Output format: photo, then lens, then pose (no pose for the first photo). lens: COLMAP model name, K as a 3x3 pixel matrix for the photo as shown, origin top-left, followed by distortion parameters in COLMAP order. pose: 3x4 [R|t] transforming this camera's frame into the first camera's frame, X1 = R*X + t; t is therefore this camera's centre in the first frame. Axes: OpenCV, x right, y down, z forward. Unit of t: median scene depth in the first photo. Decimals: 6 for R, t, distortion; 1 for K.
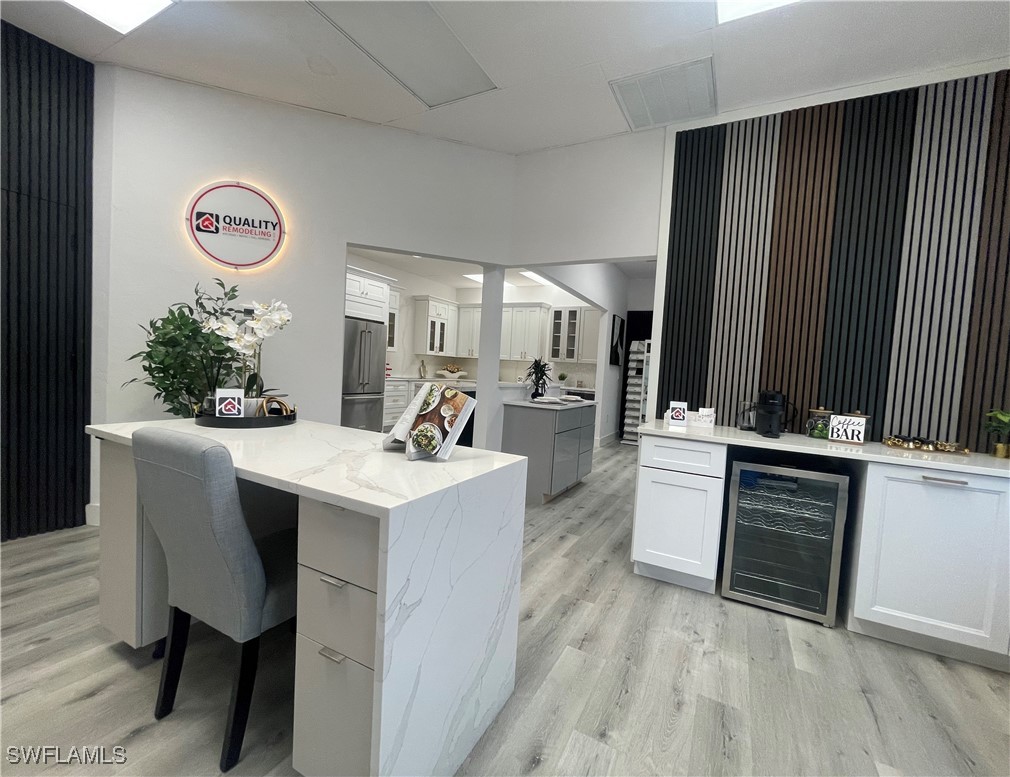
lens RADIAL K [[429.0, 0, 525.6], [0, 429.0, 392.0], [0, 0, 1]] dist [-0.002821, 0.000656]
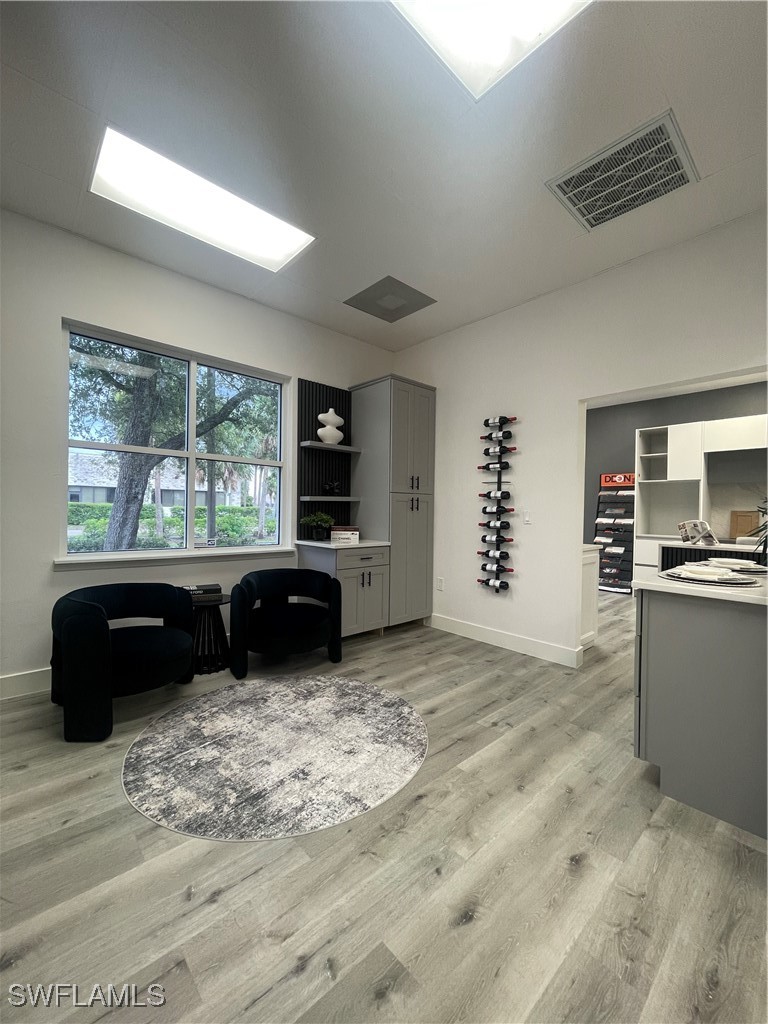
lens RADIAL K [[414.8, 0, 389.4], [0, 414.8, 517.6], [0, 0, 1]] dist [-0.003984, 0.000825]
pose [[-0.933765, -0.077476, 0.349400, 0.421572], [-0.050181, 0.994985, 0.086522, -0.100779], [-0.354352, 0.063258, -0.932970, 2.417795]]
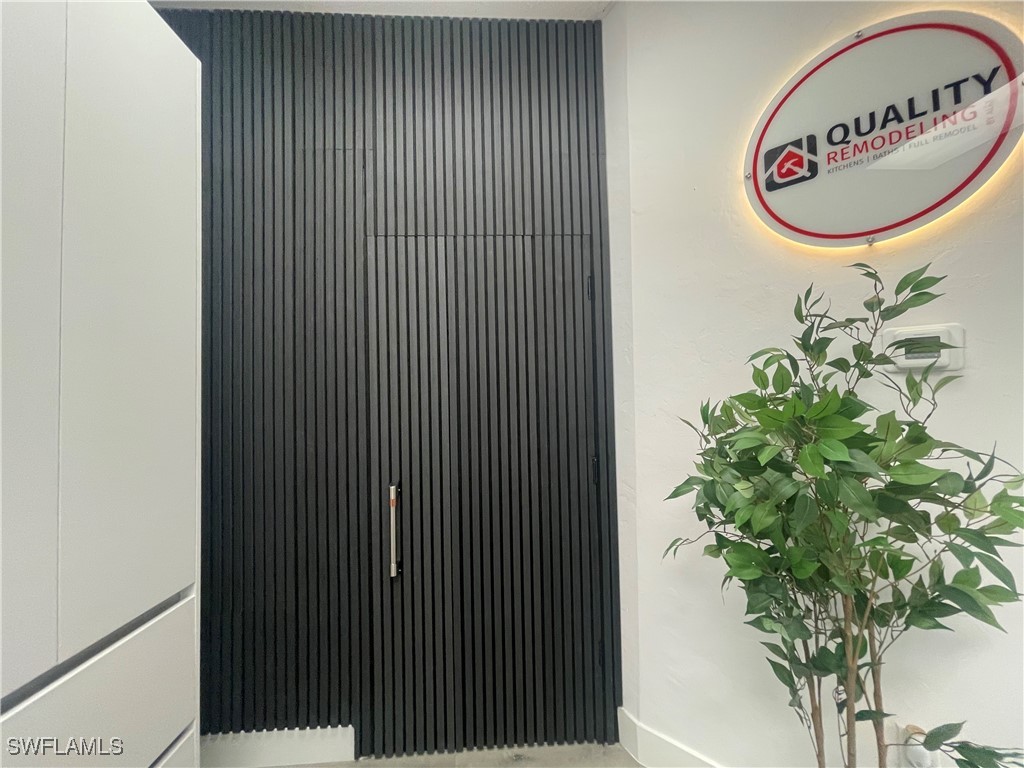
lens RADIAL K [[414.8, 0, 518.8], [0, 414.8, 389.2], [0, 0, 1]] dist [-0.003984, 0.000825]
pose [[0.503100, -0.090578, -0.859468, -0.553019], [0.012087, 0.995133, -0.097800, -0.127184], [0.864144, 0.038815, 0.501746, 0.566407]]
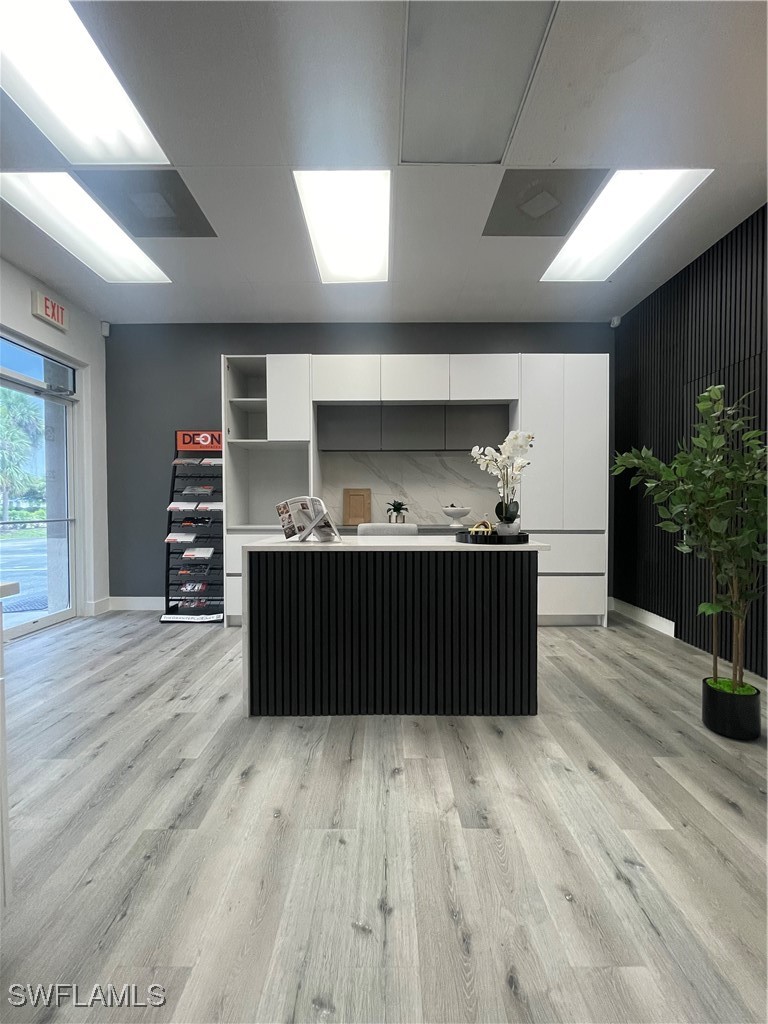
lens RADIAL K [[414.8, 0, 381.6], [0, 414.8, 513.7], [0, 0, 1]] dist [-0.003984, 0.000825]
pose [[-0.895099, -0.049586, -0.443102, 0.113874], [-0.075423, 0.996314, 0.040866, -0.024003], [0.439442, 0.069999, -0.895540, 1.361580]]
